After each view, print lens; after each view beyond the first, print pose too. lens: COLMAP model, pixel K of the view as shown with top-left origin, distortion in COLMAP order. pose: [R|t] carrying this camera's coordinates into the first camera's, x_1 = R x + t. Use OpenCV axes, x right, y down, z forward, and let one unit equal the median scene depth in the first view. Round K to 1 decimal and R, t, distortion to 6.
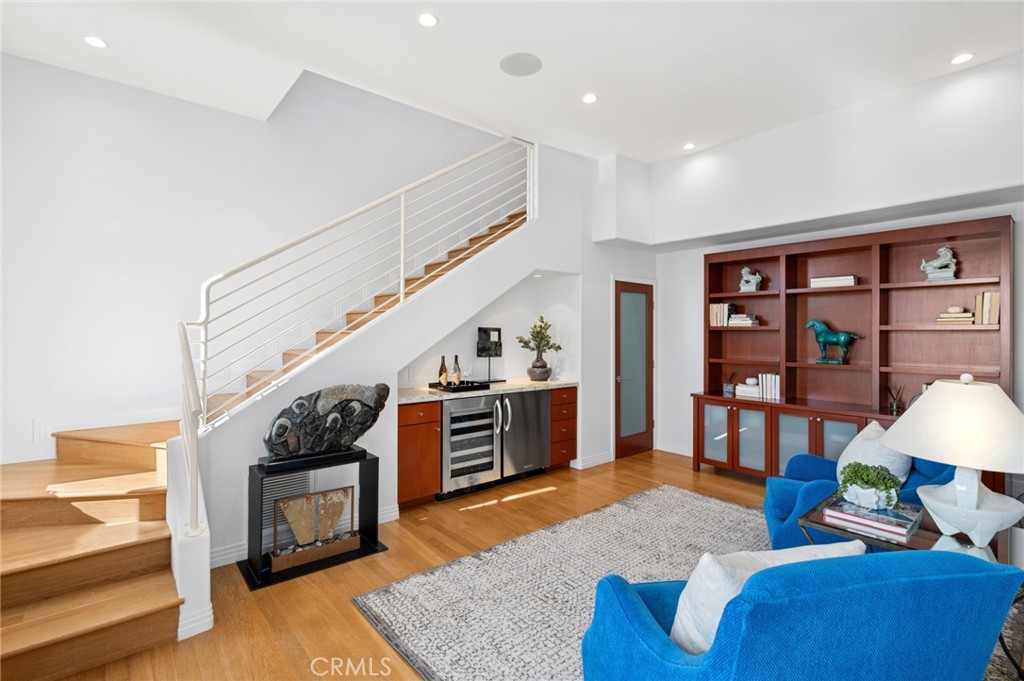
lens RADIAL K [[477.6, 0, 512.0], [0, 477.6, 340.5], [0, 0, 1]] dist [-0.000254, -0.000092]
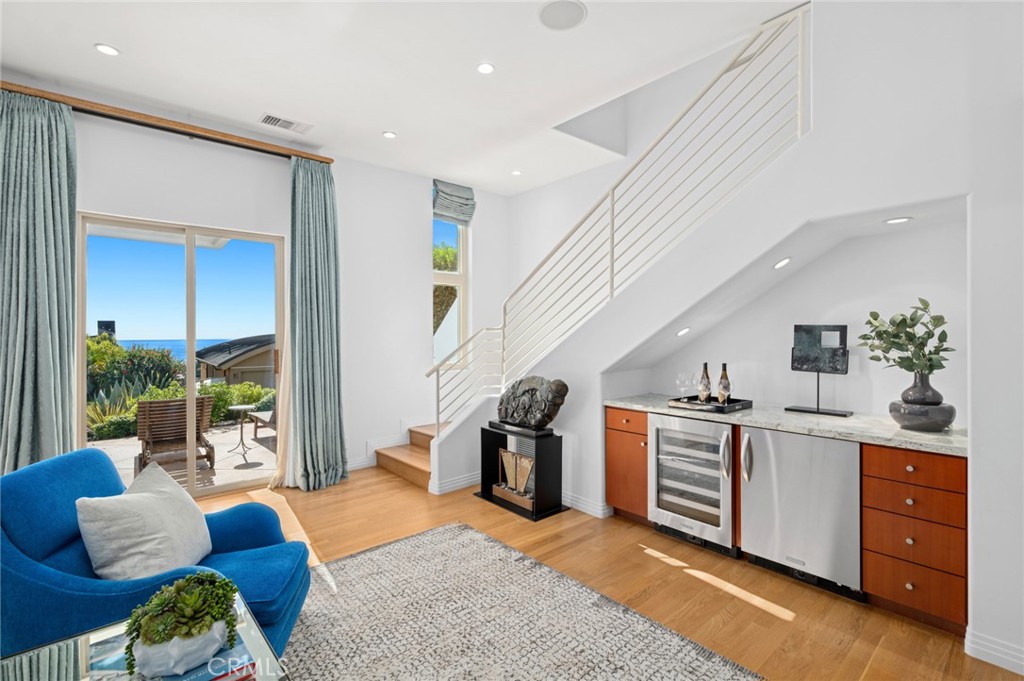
lens RADIAL K [[467.2, 0, 512.0], [0, 467.2, 340.5], [0, 0, 1]] dist [0.012856, 0.000016]
pose [[0.018431, 0.011848, -0.999760, 0.660167], [-0.014038, 0.999834, 0.011590, -0.009853], [0.999732, 0.013821, 0.018594, 0.700184]]
